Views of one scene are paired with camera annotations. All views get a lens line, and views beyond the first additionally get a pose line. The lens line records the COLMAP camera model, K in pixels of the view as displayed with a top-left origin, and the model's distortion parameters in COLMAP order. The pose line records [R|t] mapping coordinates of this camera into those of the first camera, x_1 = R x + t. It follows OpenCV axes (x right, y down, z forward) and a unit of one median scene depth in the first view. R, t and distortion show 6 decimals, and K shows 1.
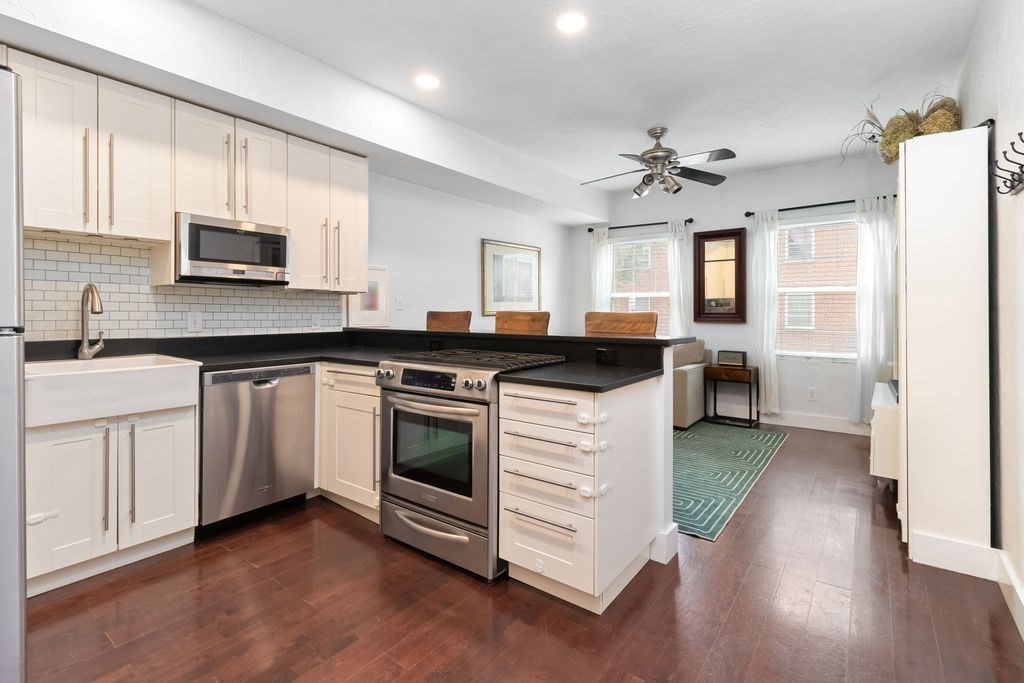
lens RADIAL K [[480.8, 0, 507.9], [0, 480.8, 313.2], [0, 0, 1]] dist [0.000970, 0.000555]
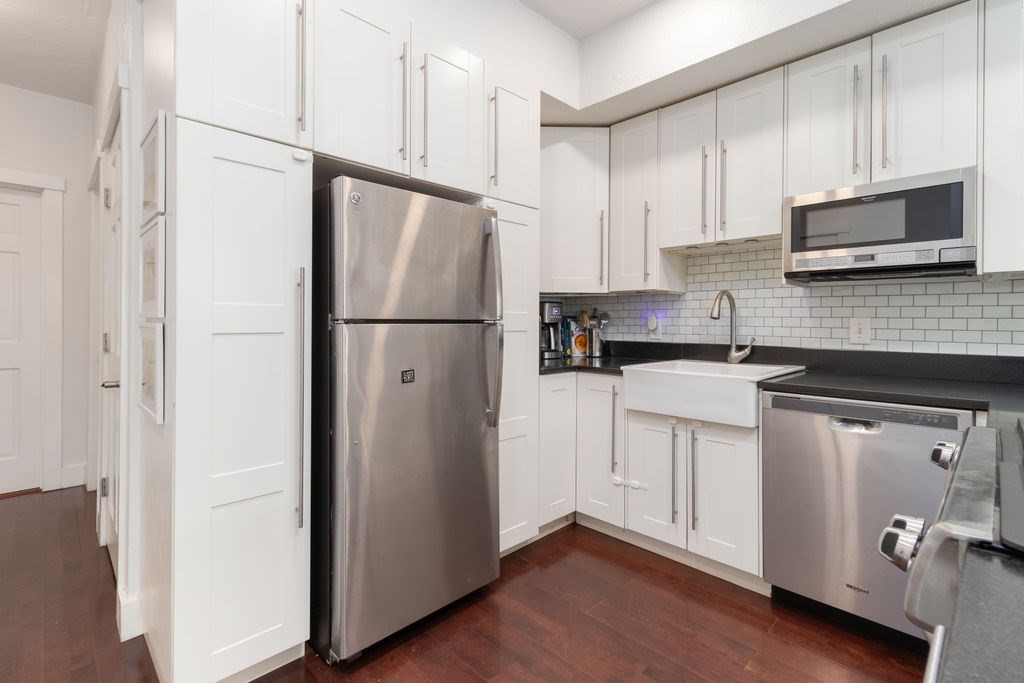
lens RADIAL K [[473.9, 0, 506.5], [0, 473.9, 321.0], [0, 0, 1]] dist [0.001090, 0.000235]
pose [[-0.162471, -0.007335, -0.986686, 0.191014], [-0.007943, 0.999950, -0.006126, 0.012419], [0.986681, 0.006842, -0.162522, 0.604334]]
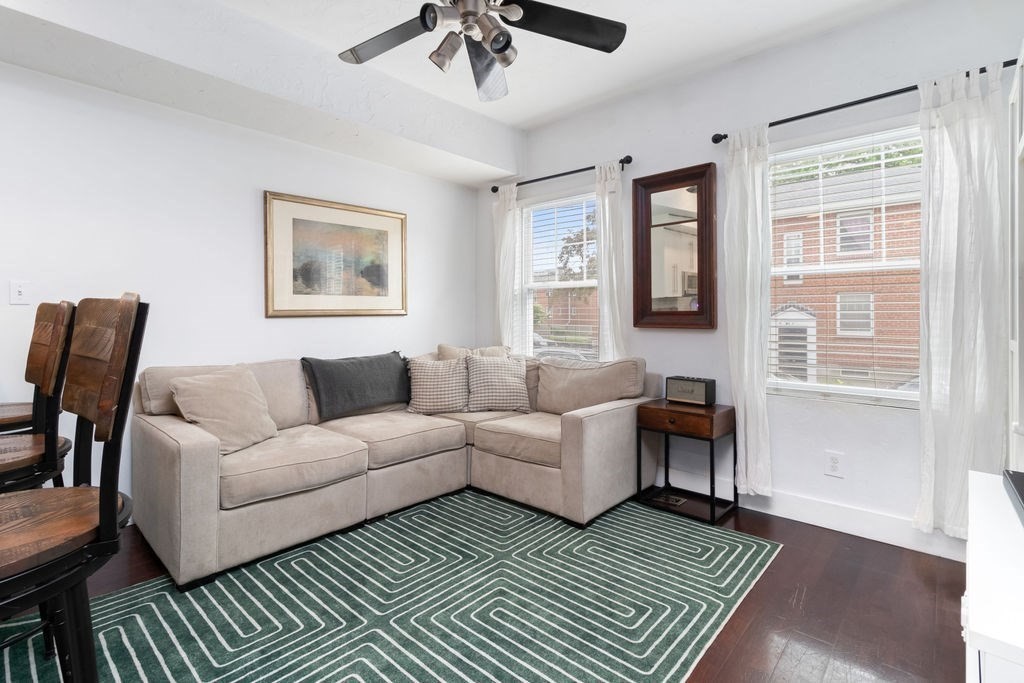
lens RADIAL K [[480.8, 0, 507.9], [0, 480.8, 313.2], [0, 0, 1]] dist [0.000970, 0.000555]
pose [[0.995698, 0.000059, -0.092654, 0.569053], [-0.000960, 0.999953, -0.009683, 0.012906], [0.092649, 0.009730, 0.995651, 0.768103]]
